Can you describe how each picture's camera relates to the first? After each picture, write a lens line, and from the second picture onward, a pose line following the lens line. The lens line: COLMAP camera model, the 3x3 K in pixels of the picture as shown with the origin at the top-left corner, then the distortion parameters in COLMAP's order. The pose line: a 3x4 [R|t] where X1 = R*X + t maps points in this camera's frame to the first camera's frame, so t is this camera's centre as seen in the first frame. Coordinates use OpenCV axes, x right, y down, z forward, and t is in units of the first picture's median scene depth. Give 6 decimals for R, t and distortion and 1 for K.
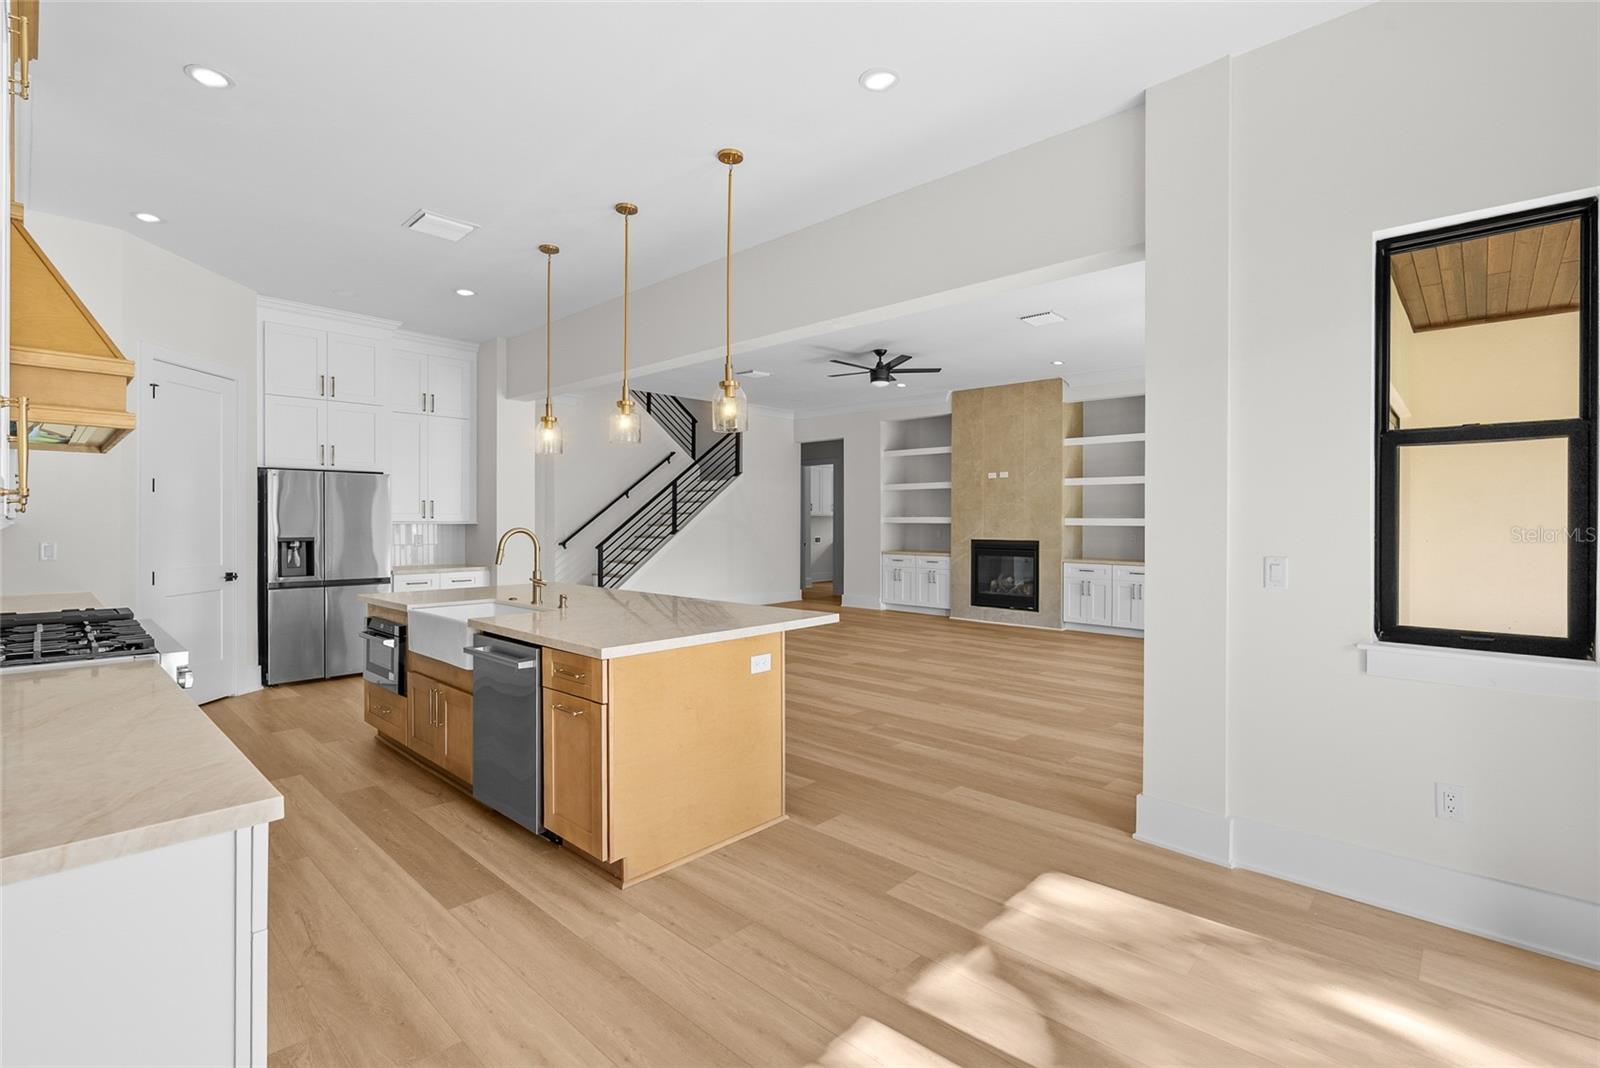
lens RADIAL K [[727.3, 0, 797.6], [0, 727.3, 524.4], [0, 0, 1]] dist [-0.003617, 0.000899]
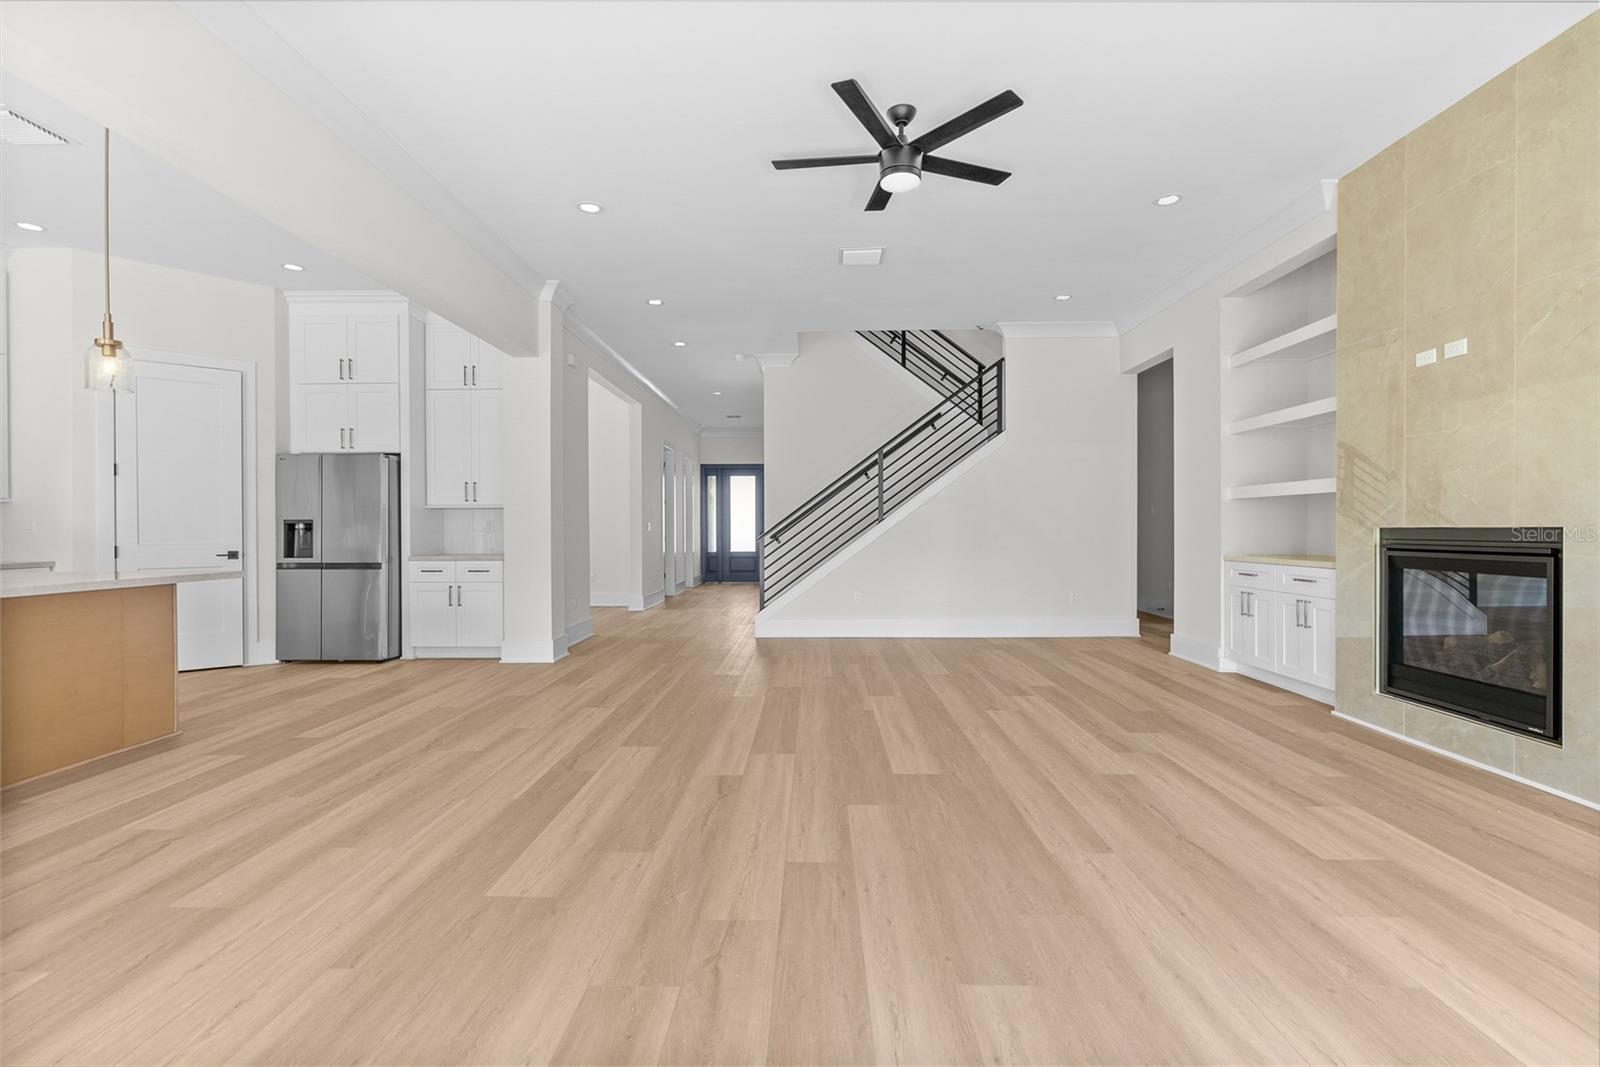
lens RADIAL K [[727.3, 0, 801.8], [0, 727.3, 525.0], [0, 0, 1]] dist [-0.003617, 0.000899]
pose [[0.671965, -0.008343, -0.740536, 0.515275], [0.003096, 0.999959, -0.008456, 0.034834], [0.740576, 0.003390, 0.671964, 0.793113]]
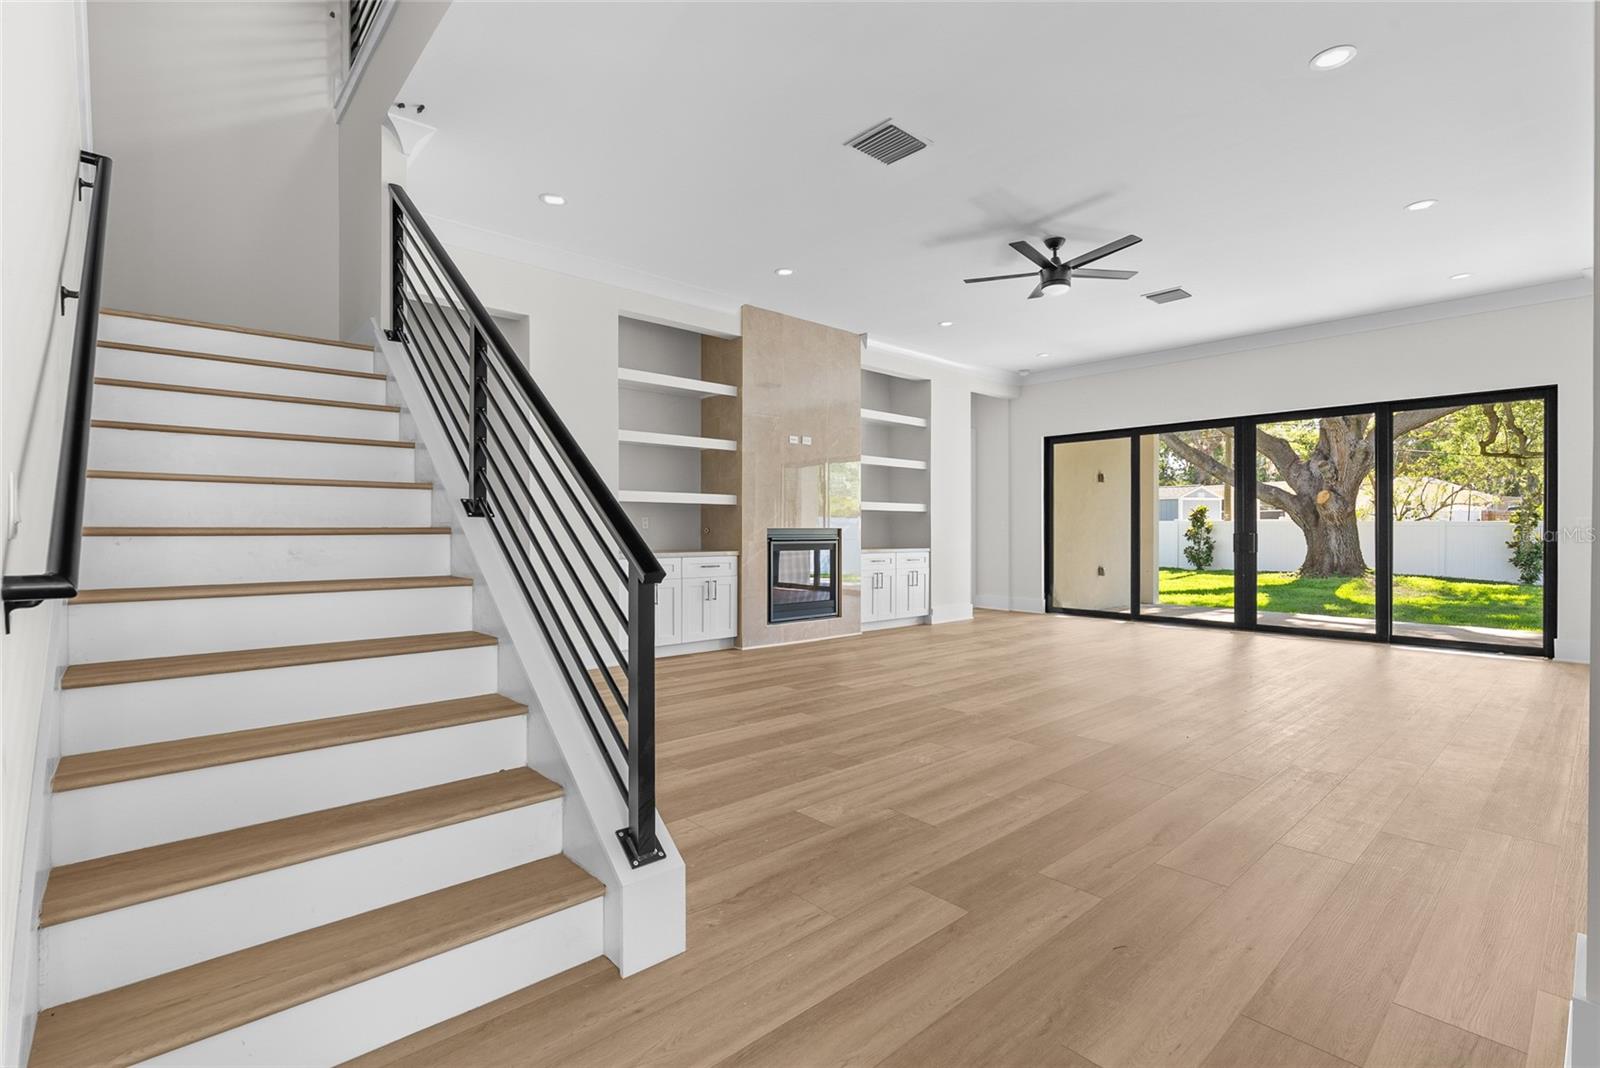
lens RADIAL K [[727.3, 0, 797.4], [0, 727.3, 533.7], [0, 0, 1]] dist [-0.003617, 0.000899]
pose [[0.095668, -0.012344, 0.995337, -0.715919], [0.000598, 0.999924, 0.012343, 0.027693], [-0.995413, -0.000586, 0.095668, 1.455028]]
